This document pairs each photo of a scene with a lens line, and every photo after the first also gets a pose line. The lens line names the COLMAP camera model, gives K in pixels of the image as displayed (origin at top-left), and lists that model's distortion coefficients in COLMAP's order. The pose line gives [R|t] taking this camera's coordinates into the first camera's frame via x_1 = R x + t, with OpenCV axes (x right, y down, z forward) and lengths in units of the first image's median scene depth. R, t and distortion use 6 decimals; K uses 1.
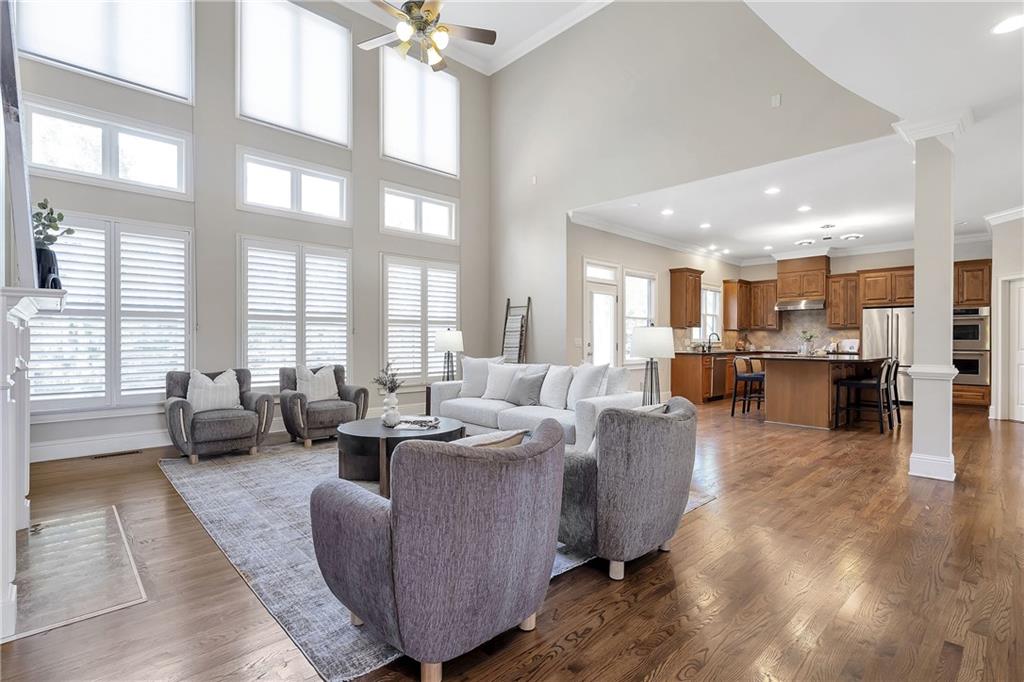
lens RADIAL K [[485.6, 0, 513.0], [0, 485.6, 344.8], [0, 0, 1]] dist [-0.002935, 0.002417]
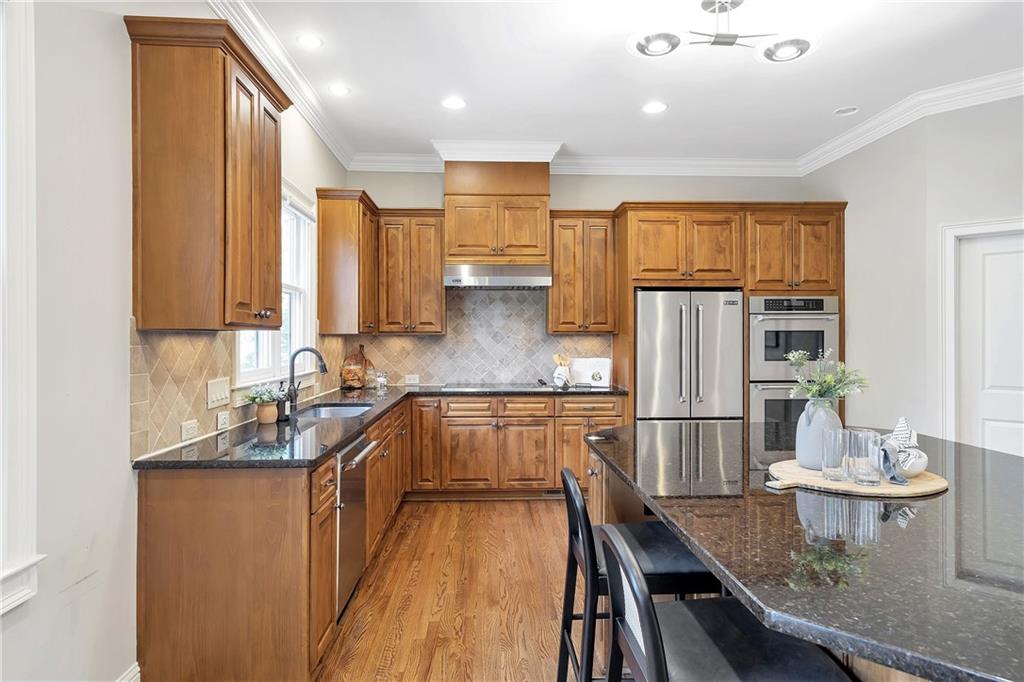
lens RADIAL K [[586.8, 0, 513.6], [0, 586.8, 338.6], [0, 0, 1]] dist [0.006513, -0.007330]
pose [[0.648062, -0.004027, 0.761577, 0.254345], [0.009545, 0.999950, -0.002835, -0.031180], [-0.761528, 0.009107, 0.648068, 0.765191]]
